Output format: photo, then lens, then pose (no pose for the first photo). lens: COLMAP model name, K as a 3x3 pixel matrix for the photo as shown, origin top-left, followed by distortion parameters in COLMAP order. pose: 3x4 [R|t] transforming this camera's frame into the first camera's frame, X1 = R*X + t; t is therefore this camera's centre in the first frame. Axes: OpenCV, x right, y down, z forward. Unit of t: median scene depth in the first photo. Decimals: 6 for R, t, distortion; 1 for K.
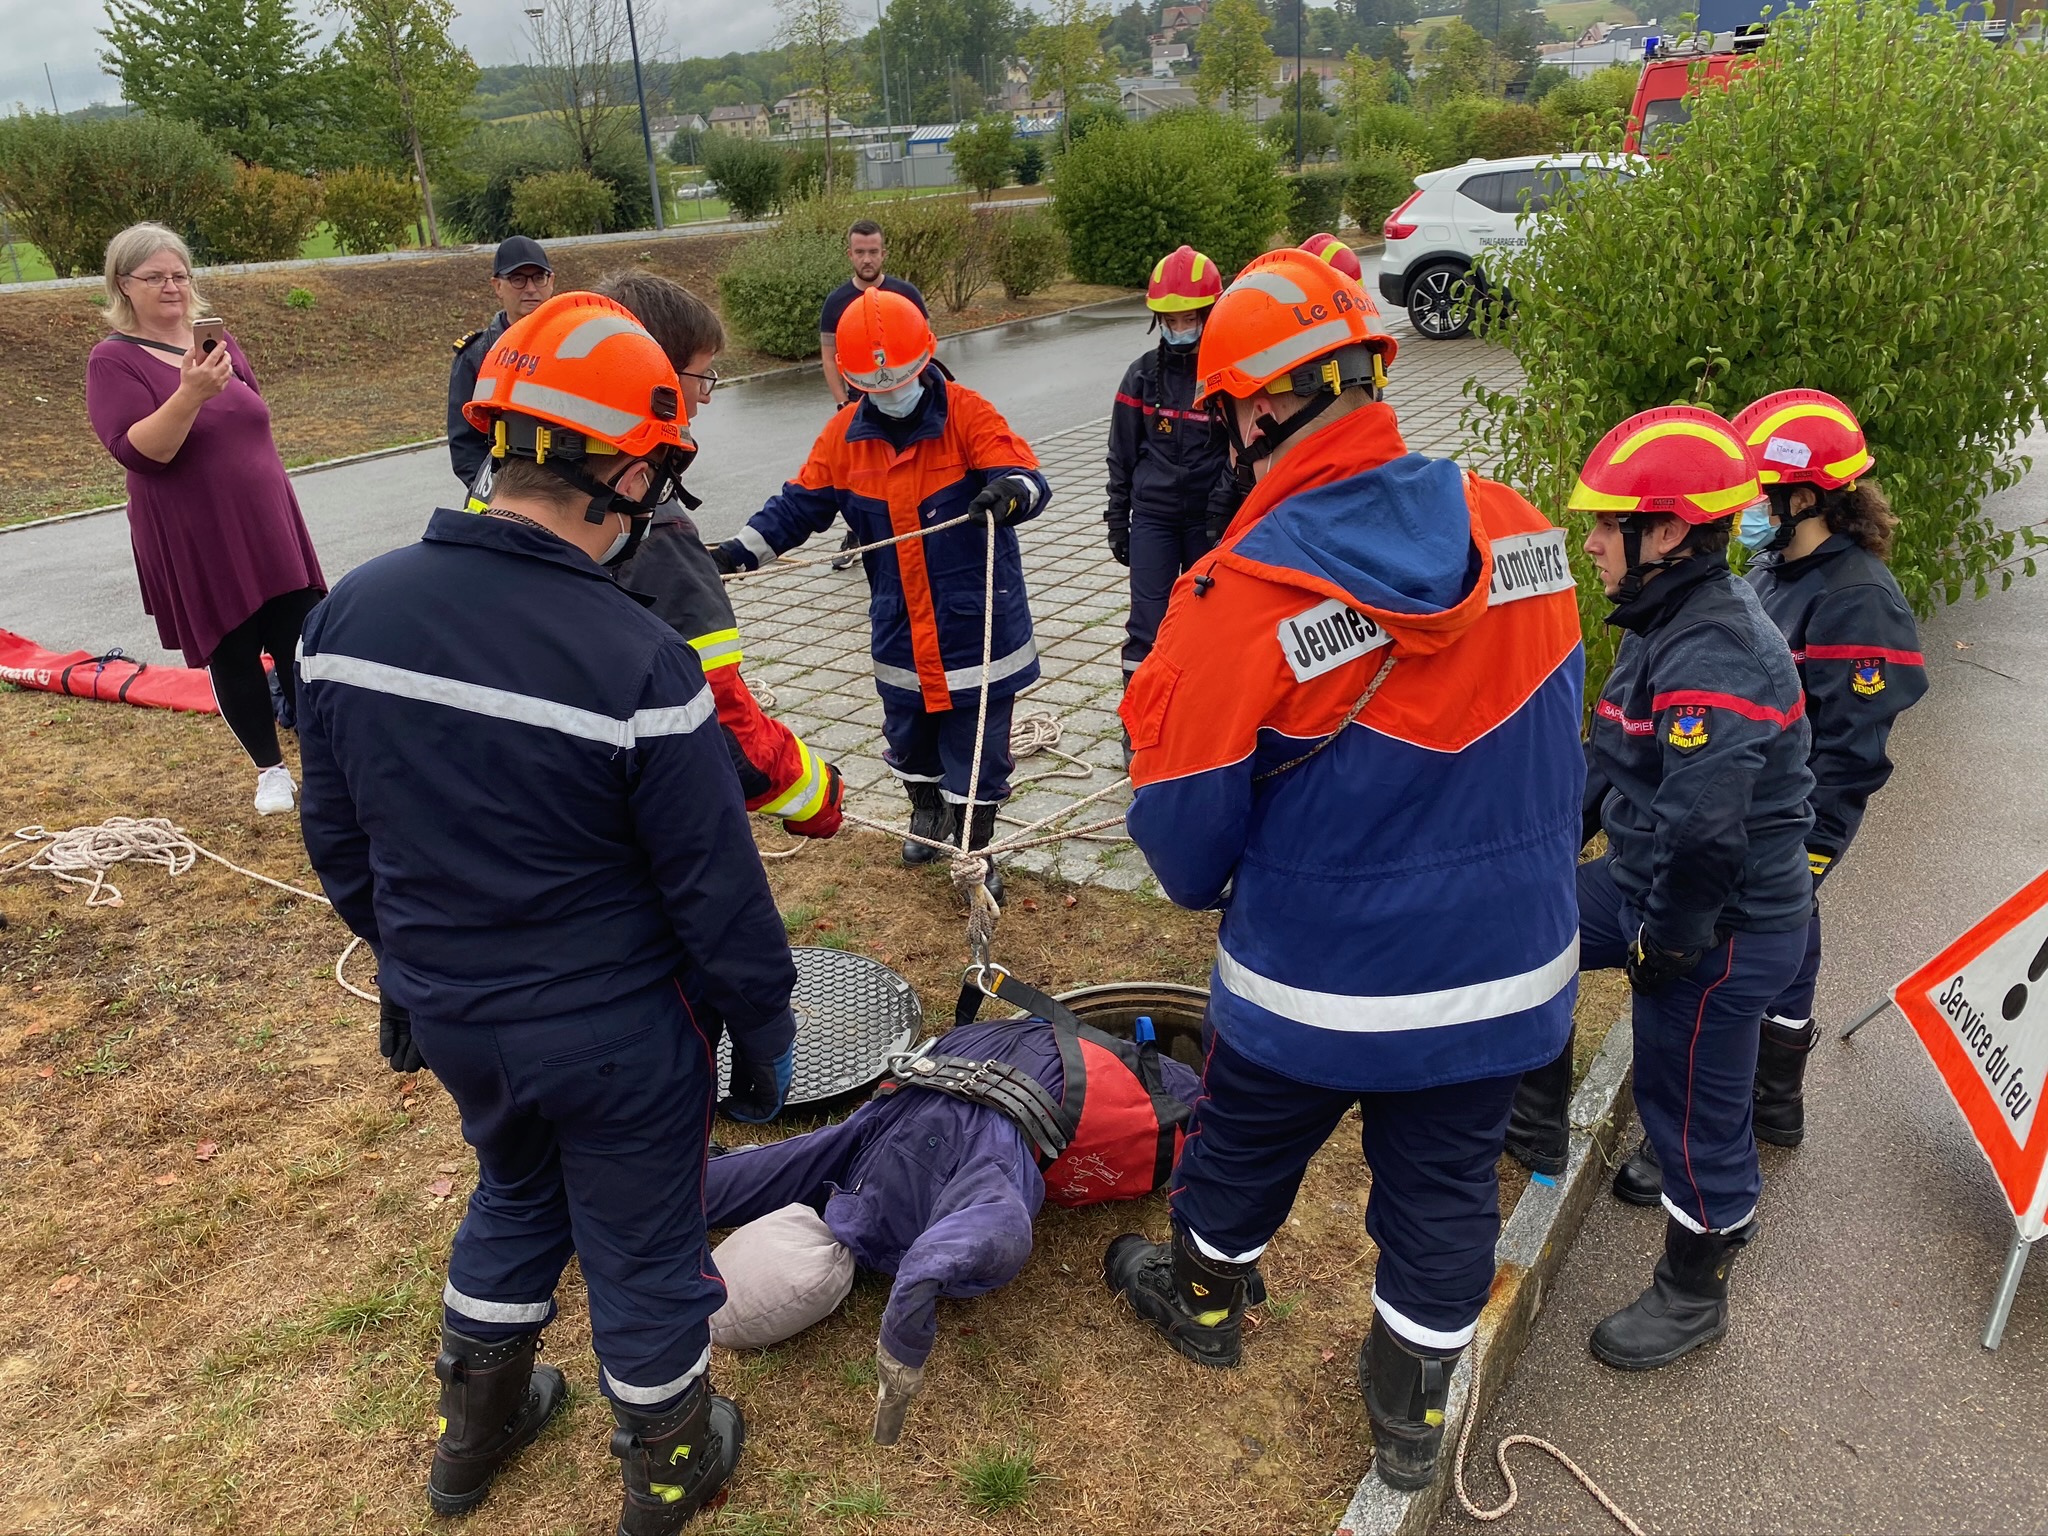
lens RADIAL K [[1575.8, 0, 1024.0], [0, 1575.8, 768.0], [0, 0, 1]] dist [0.005872, -0.002036]
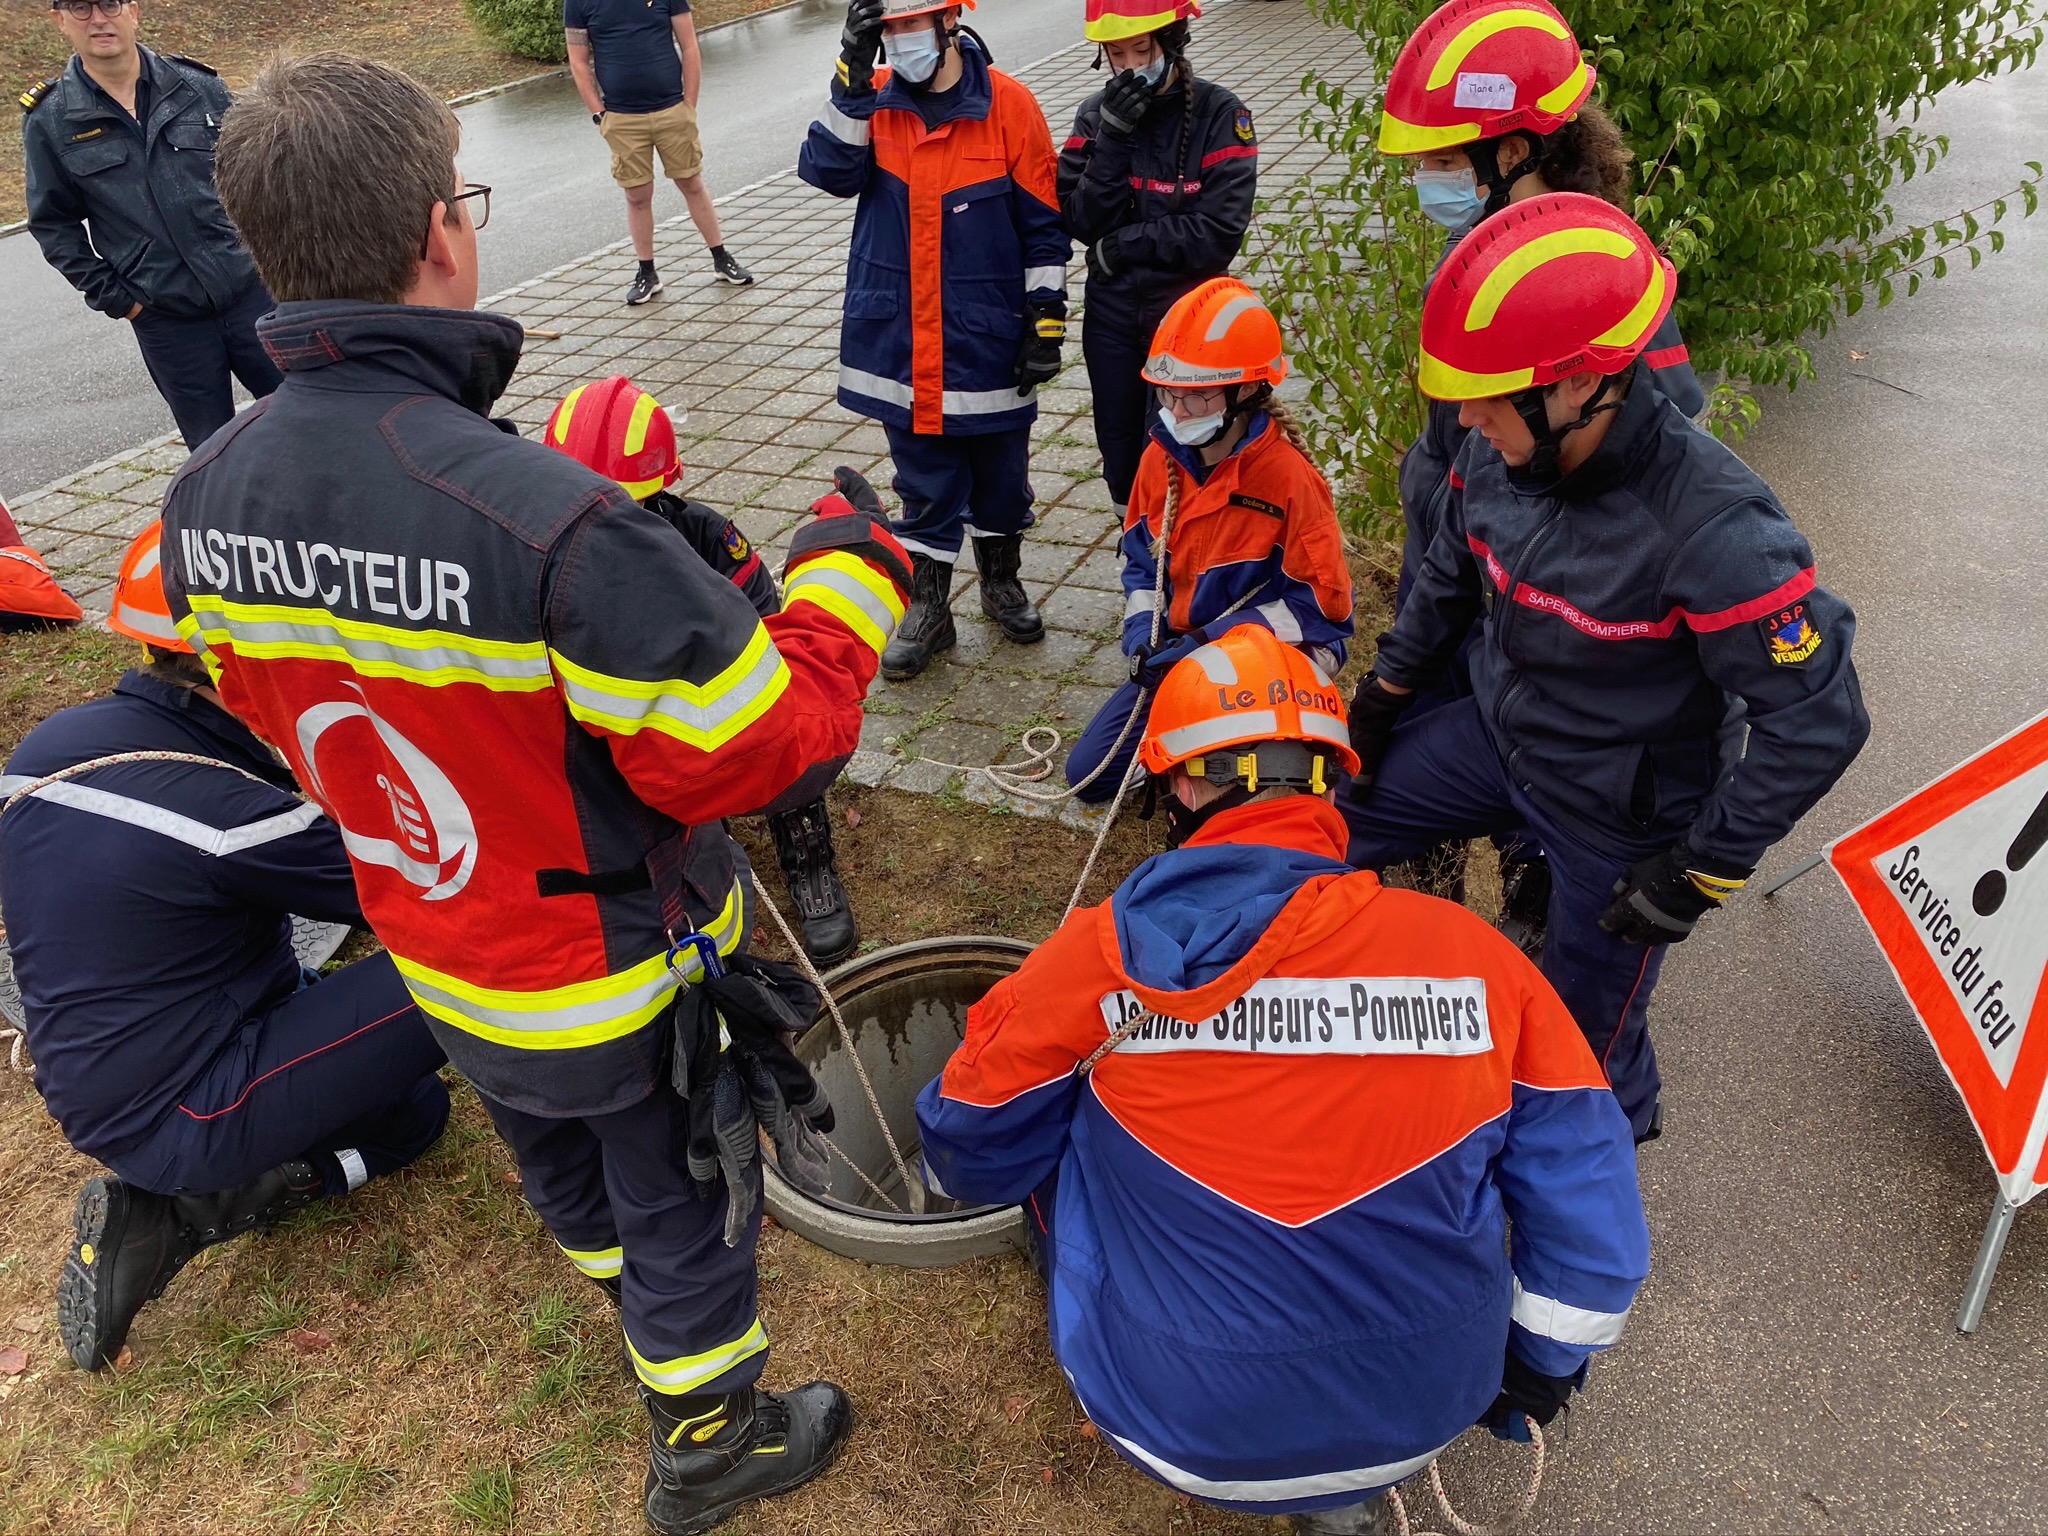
lens RADIAL K [[1546.6, 0, 1025.2], [0, 1546.6, 742.4], [0, 0, 1]] dist [0.004013, 0.000763]
pose [[0.993208, -0.090334, 0.073338, 0.045114], [0.075442, 0.979807, 0.185168, -0.070513], [-0.088584, -0.178377, 0.979966, 0.160095]]
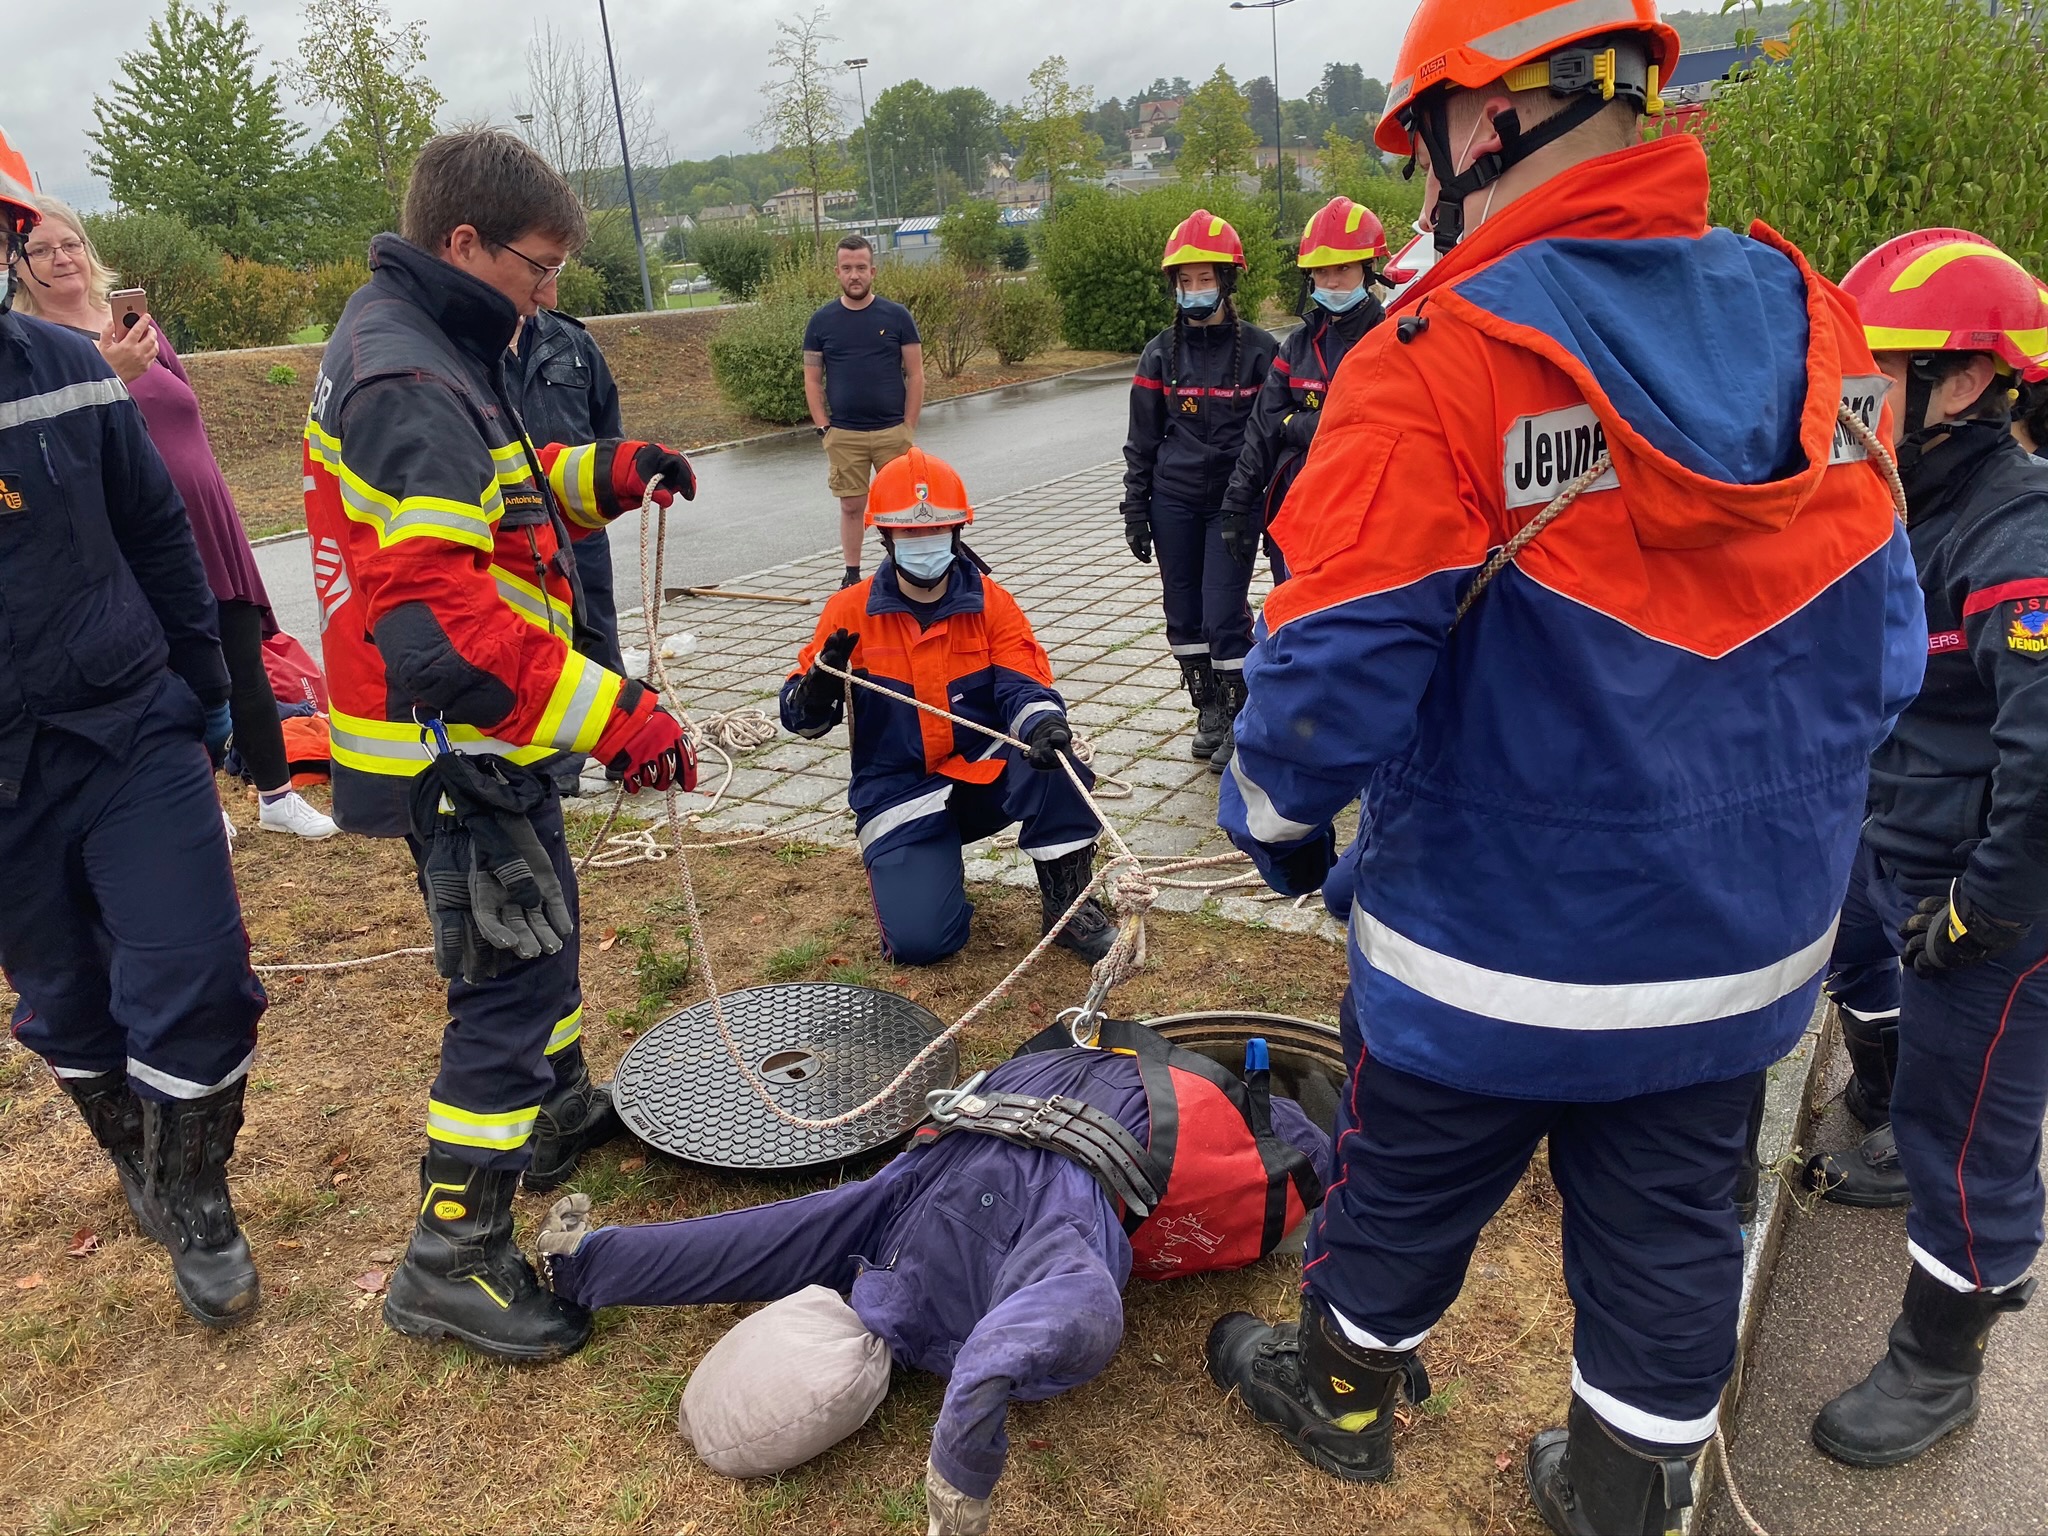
lens RADIAL K [[1548.6, 0, 1030.6], [0, 1548.6, 772.4], [0, 0, 1]] dist [0.010973, -0.007345]
pose [[0.999572, -0.028243, 0.007596, -0.018280], [0.028620, 0.998065, -0.055194, 0.034022], [-0.006023, 0.055388, 0.998447, 0.108521]]
